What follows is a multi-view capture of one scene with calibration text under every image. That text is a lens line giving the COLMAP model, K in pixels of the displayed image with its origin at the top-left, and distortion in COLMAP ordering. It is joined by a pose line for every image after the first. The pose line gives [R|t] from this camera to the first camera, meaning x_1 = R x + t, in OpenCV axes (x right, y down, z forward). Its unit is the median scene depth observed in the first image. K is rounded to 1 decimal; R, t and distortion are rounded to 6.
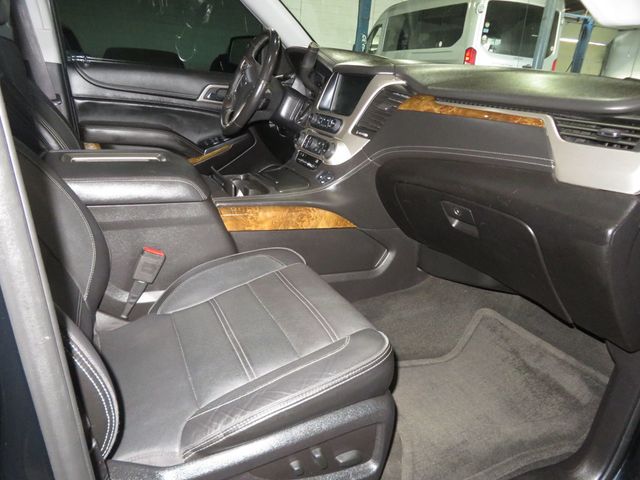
lens RADIAL K [[468.8, 0, 324.8], [0, 468.8, 231.9], [0, 0, 1]] dist [-0.003191, 0.006299]
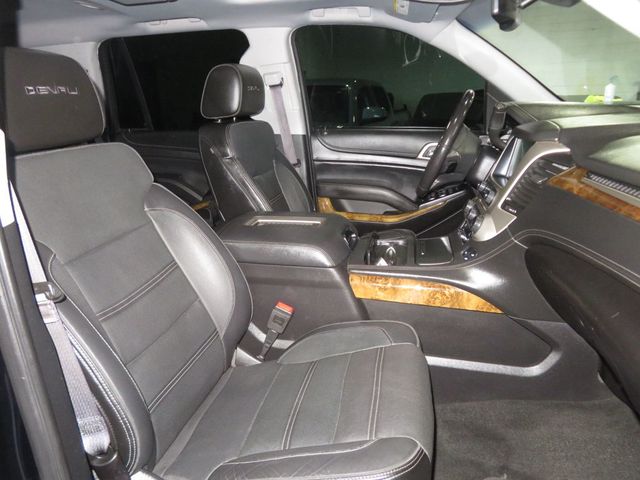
lens RADIAL K [[468.8, 0, 321.6], [0, 468.8, 234.5], [0, 0, 1]] dist [-0.003191, 0.006299]
pose [[0.786389, 0.078782, -0.612687, 0.358478], [-0.118849, 0.992600, -0.024911, -0.104692], [0.606191, 0.092407, 0.789933, 0.111029]]
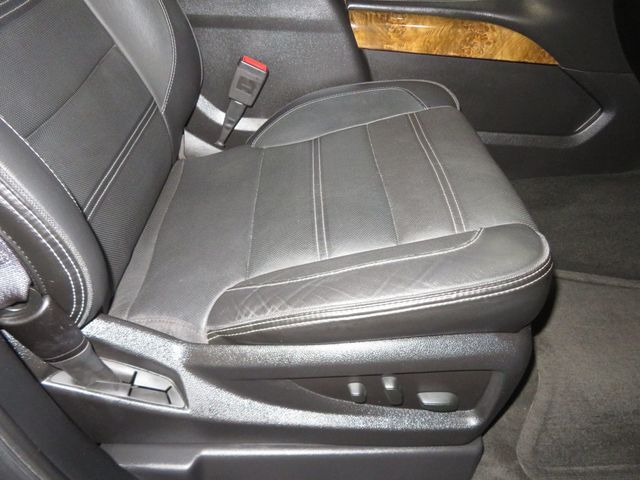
lens RADIAL K [[468.8, 0, 321.9], [0, 468.8, 239.4], [0, 0, 1]] dist [-0.003191, 0.006299]
pose [[0.912190, 0.228877, -0.339889, 0.050486], [-0.109307, 0.935325, 0.336481, 0.036899], [0.394919, -0.269782, 0.878212, 0.269989]]
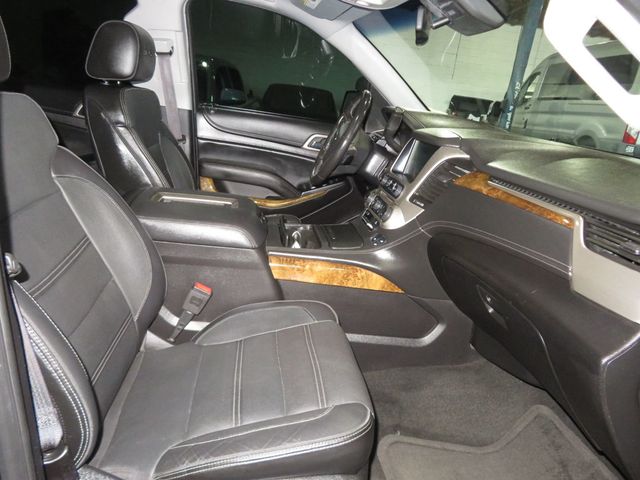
lens RADIAL K [[468.8, 0, 324.6], [0, 468.8, 233.7], [0, 0, 1]] dist [-0.003191, 0.006299]
pose [[0.948294, 0.133222, -0.288082, 0.196810], [-0.152857, 0.987146, -0.046666, -0.069813], [0.278162, 0.088289, 0.956468, -0.009239]]
